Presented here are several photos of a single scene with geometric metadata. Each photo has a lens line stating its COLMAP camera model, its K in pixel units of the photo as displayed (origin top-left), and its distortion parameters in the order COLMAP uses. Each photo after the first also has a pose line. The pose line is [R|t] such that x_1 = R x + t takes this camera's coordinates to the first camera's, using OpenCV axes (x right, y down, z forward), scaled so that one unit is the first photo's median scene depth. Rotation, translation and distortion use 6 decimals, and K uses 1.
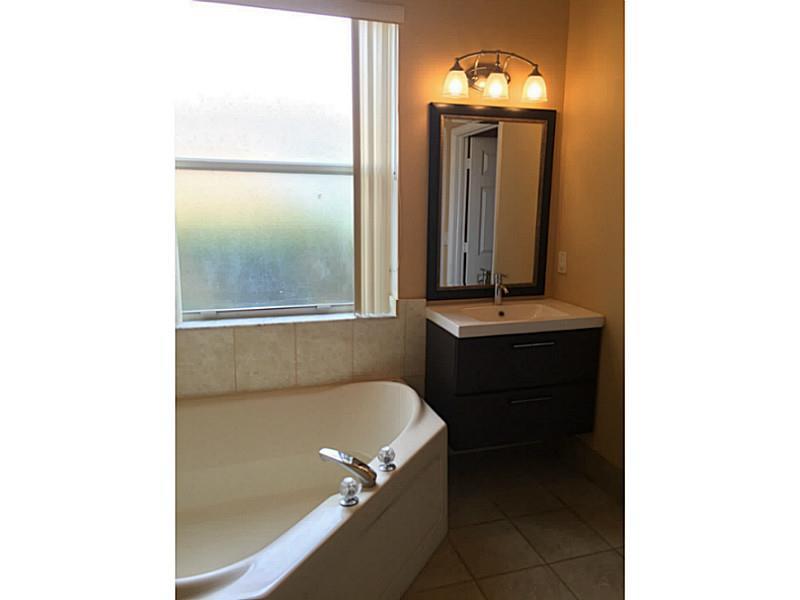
lens RADIAL K [[518.1, 0, 400.0], [0, 518.1, 300.0], [0, 0, 1]] dist [0.041730, -0.002888]
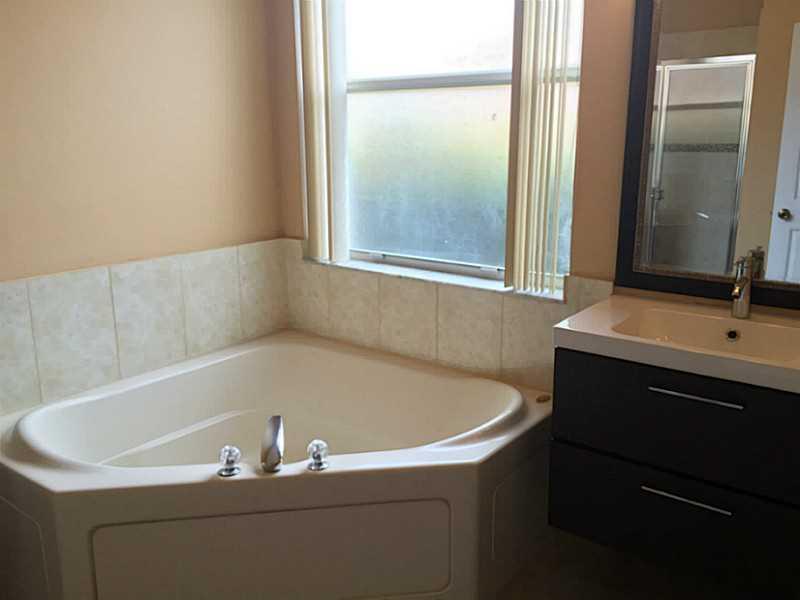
lens RADIAL K [[682.3, 0, 398.9], [0, 682.3, 292.4], [0, 0, 1]] dist [0.089647, -0.127762]
pose [[0.579067, 0.175671, -0.796129, 0.581495], [-0.145498, 0.983101, 0.111100, -0.046266], [0.802192, 0.051501, 0.594841, 0.334405]]
